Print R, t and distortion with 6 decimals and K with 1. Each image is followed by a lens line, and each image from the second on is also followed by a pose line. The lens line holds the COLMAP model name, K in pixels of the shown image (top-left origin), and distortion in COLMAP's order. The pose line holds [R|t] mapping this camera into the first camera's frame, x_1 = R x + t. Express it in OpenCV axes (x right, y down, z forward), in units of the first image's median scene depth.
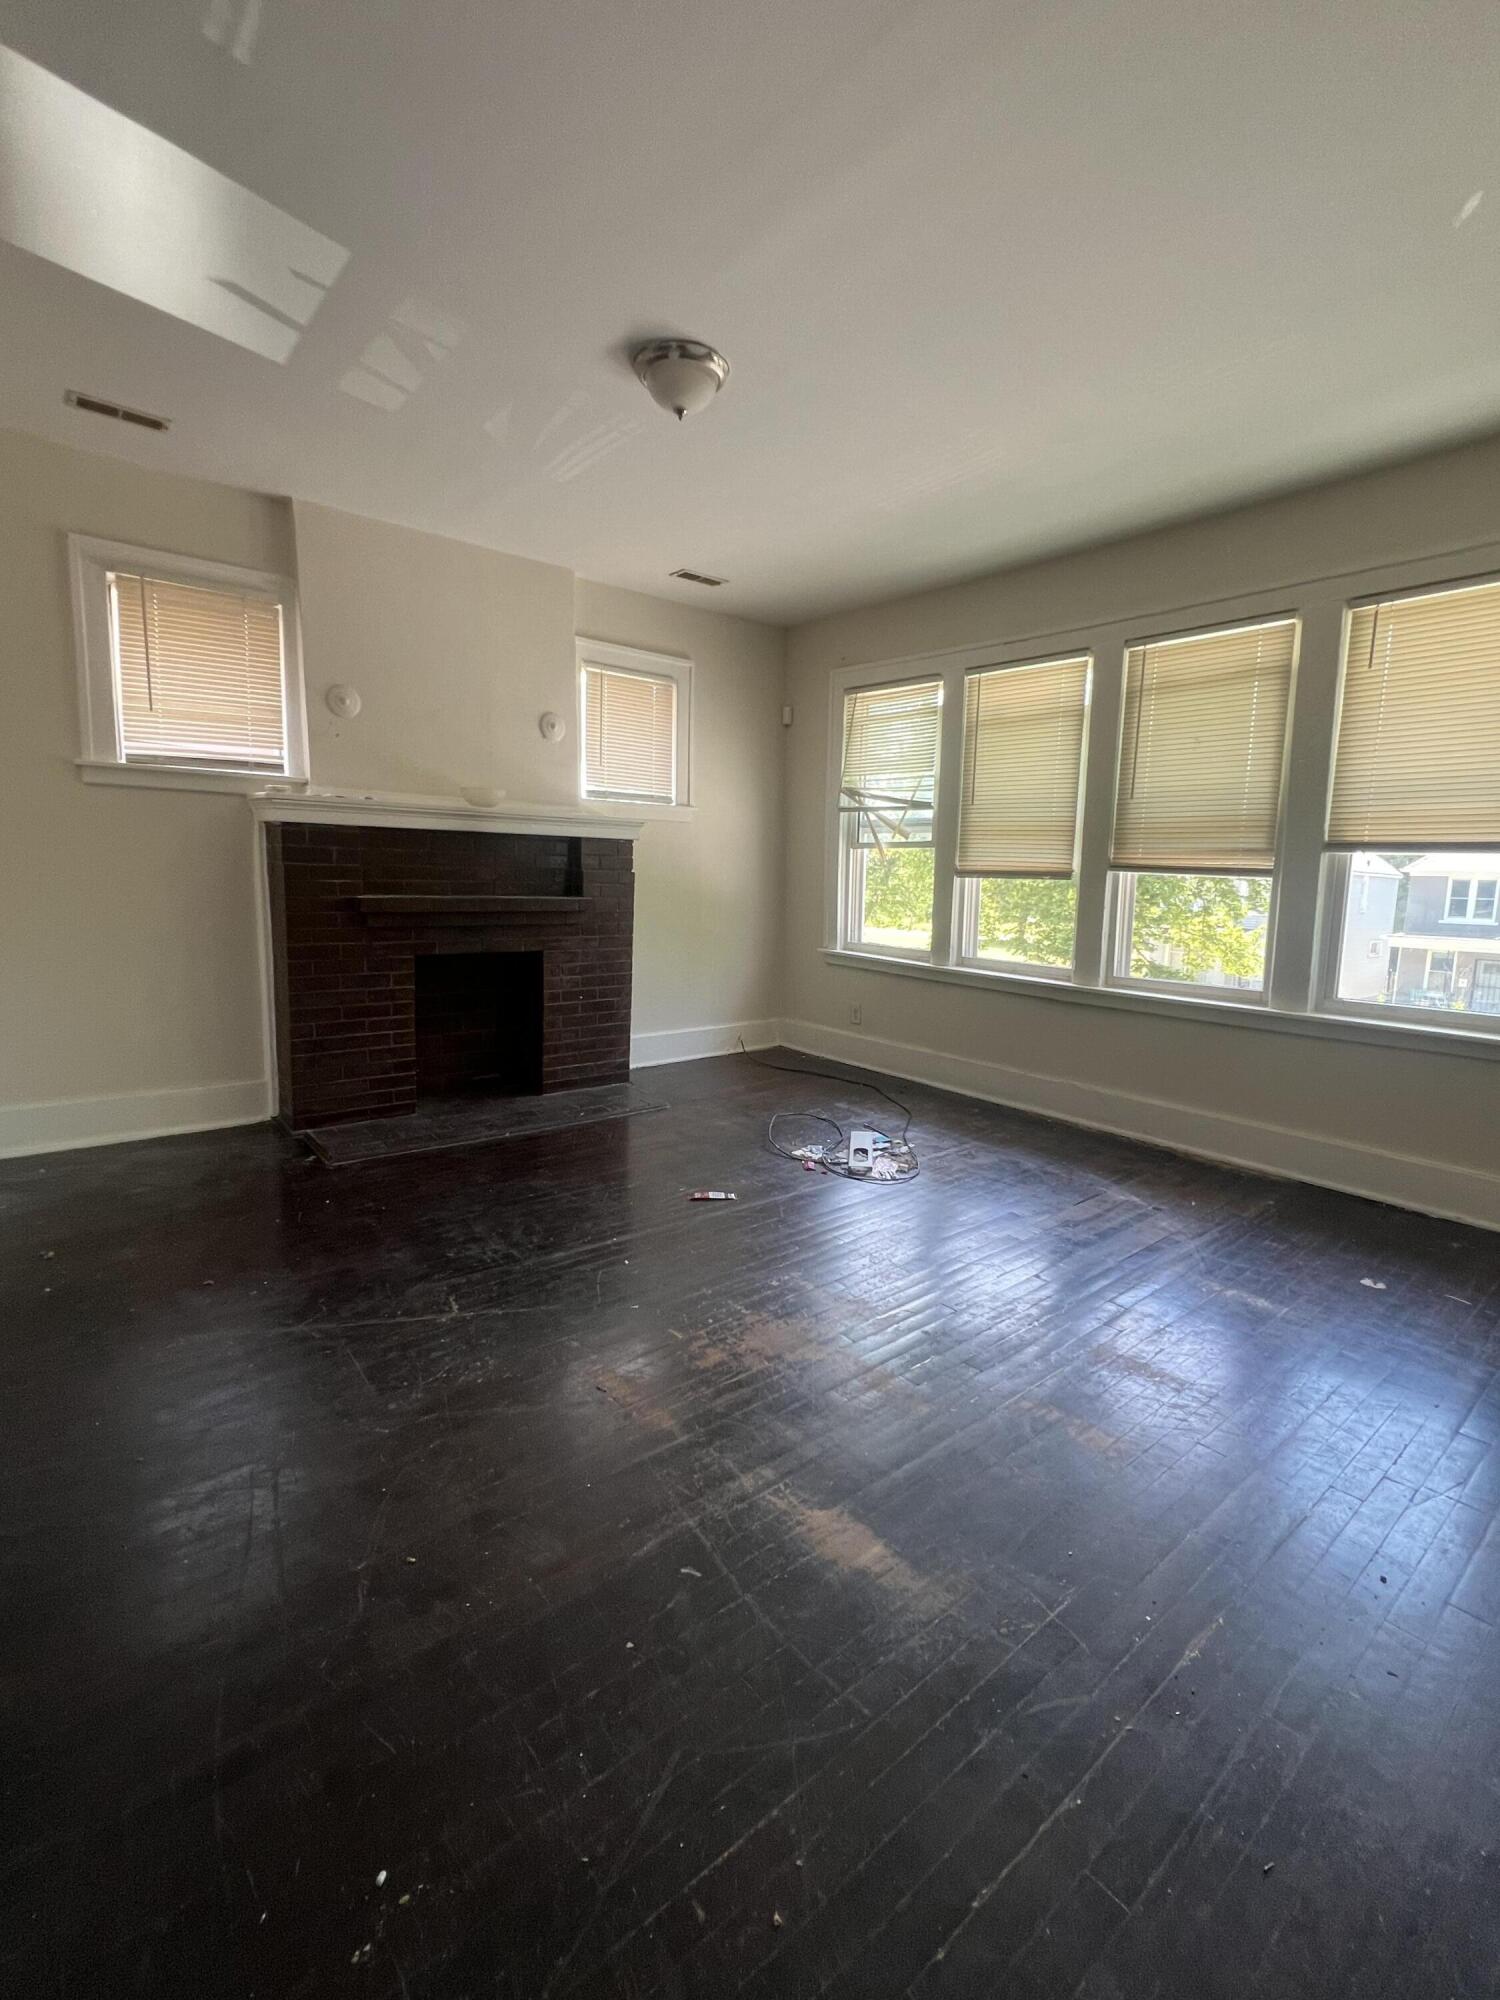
lens RADIAL K [[869.3, 0, 744.8], [0, 869.3, 987.5], [0, 0, 1]] dist [-0.001652, -0.000563]
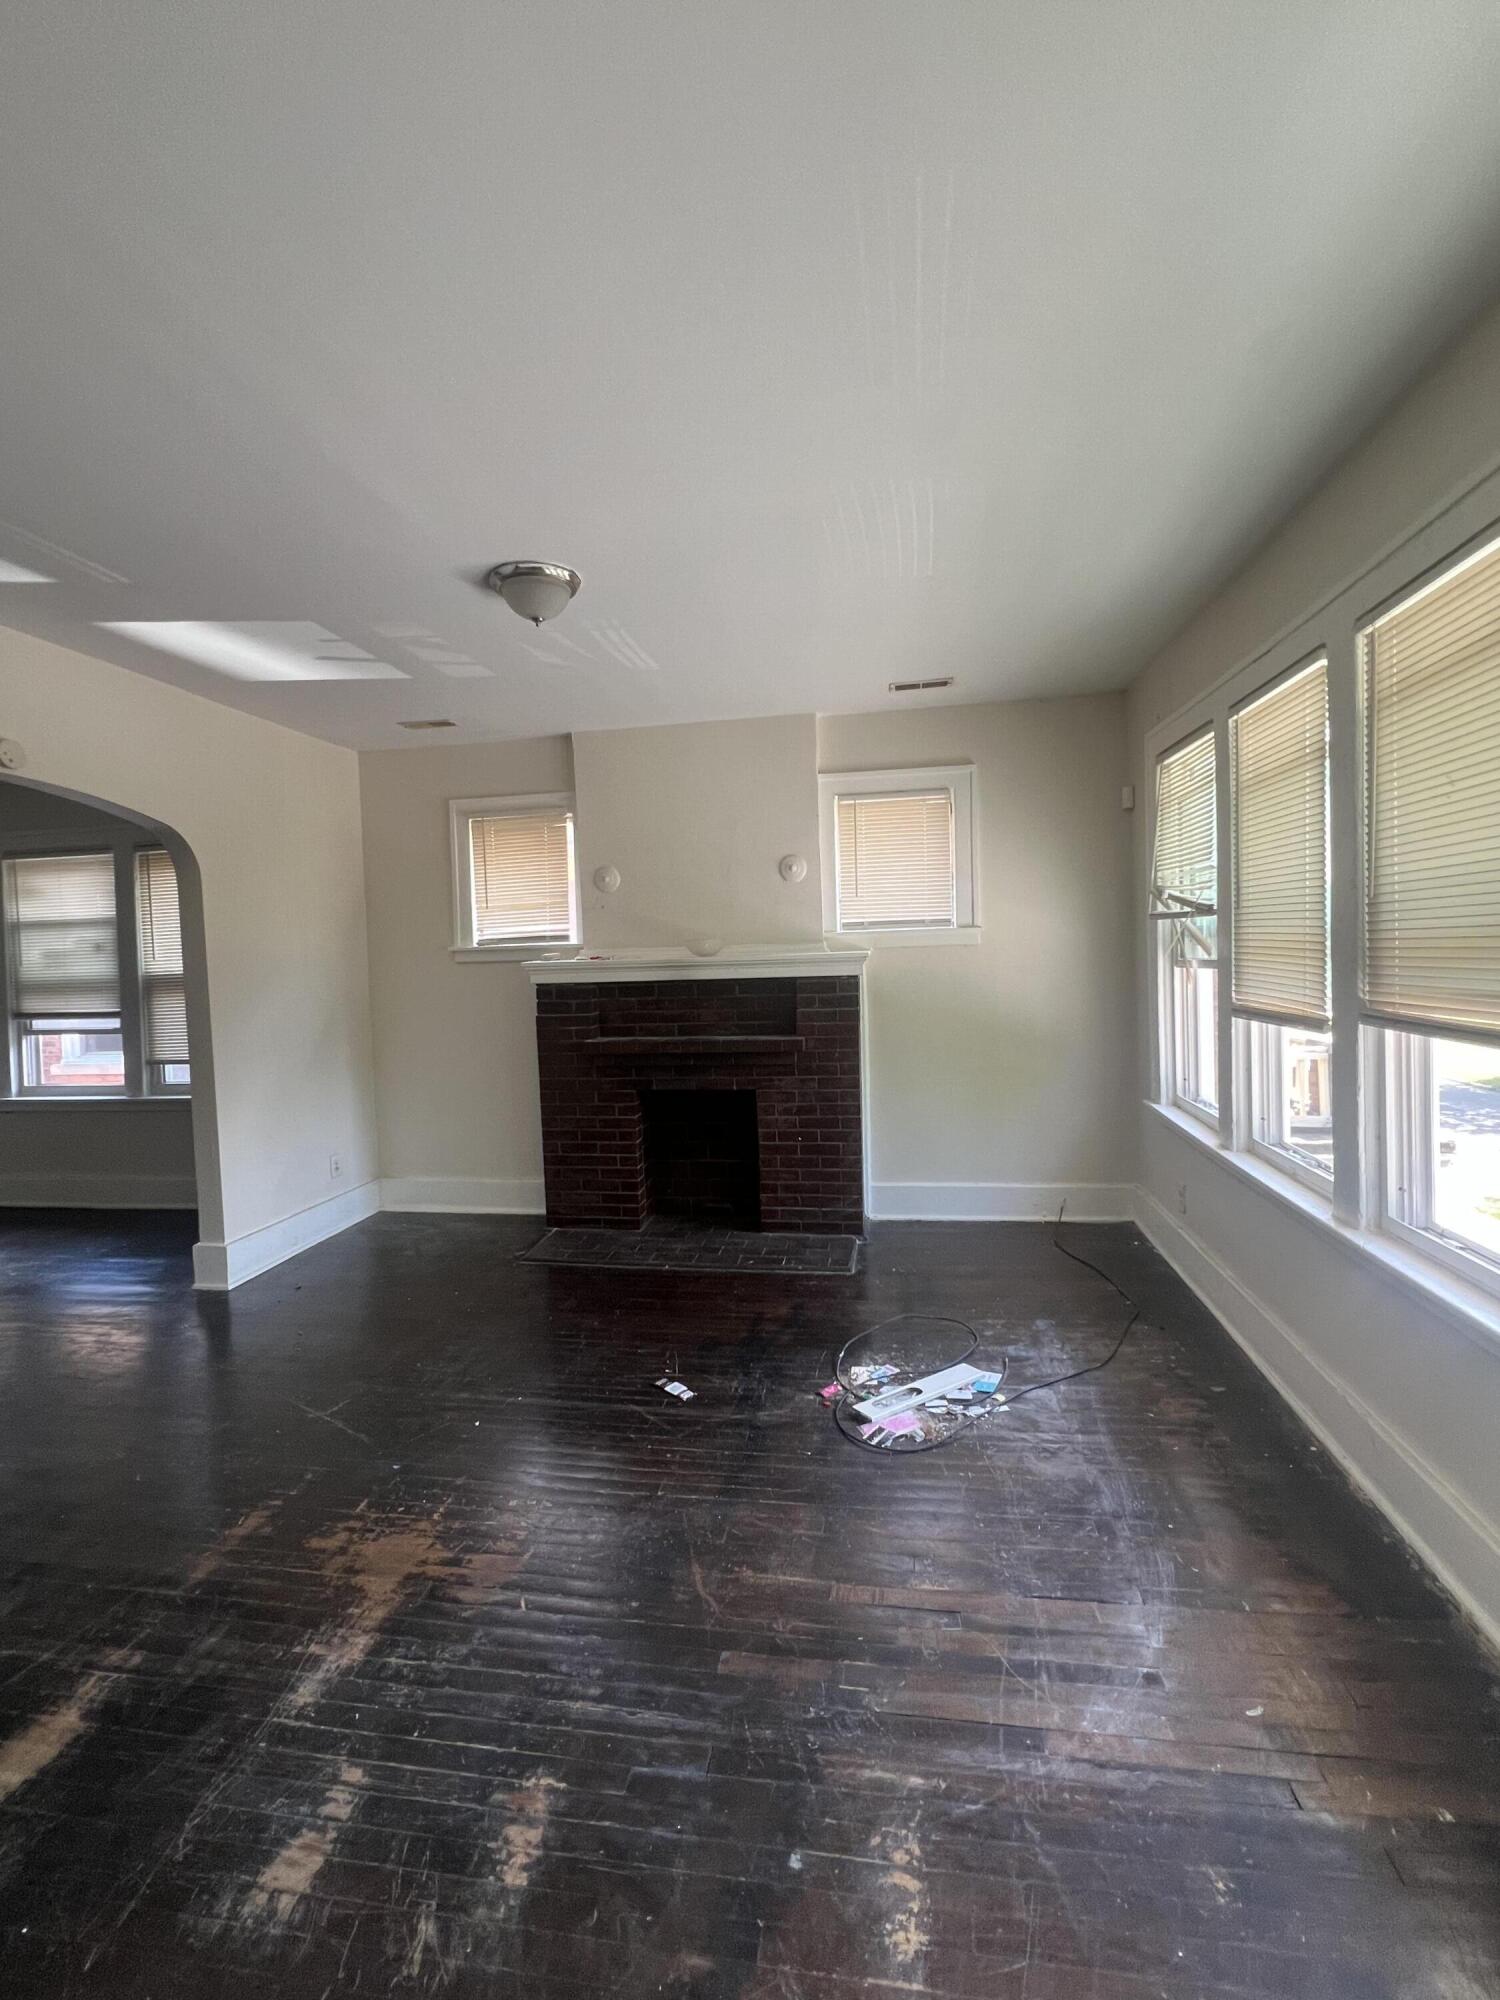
lens RADIAL K [[869.3, 0, 745.4], [0, 869.3, 996.5], [0, 0, 1]] dist [-0.001652, -0.000563]
pose [[0.665574, -0.010842, -0.746253, 0.532940], [-0.050244, 0.996975, -0.059297, -0.092597], [0.744639, 0.076961, 0.663016, 0.314276]]
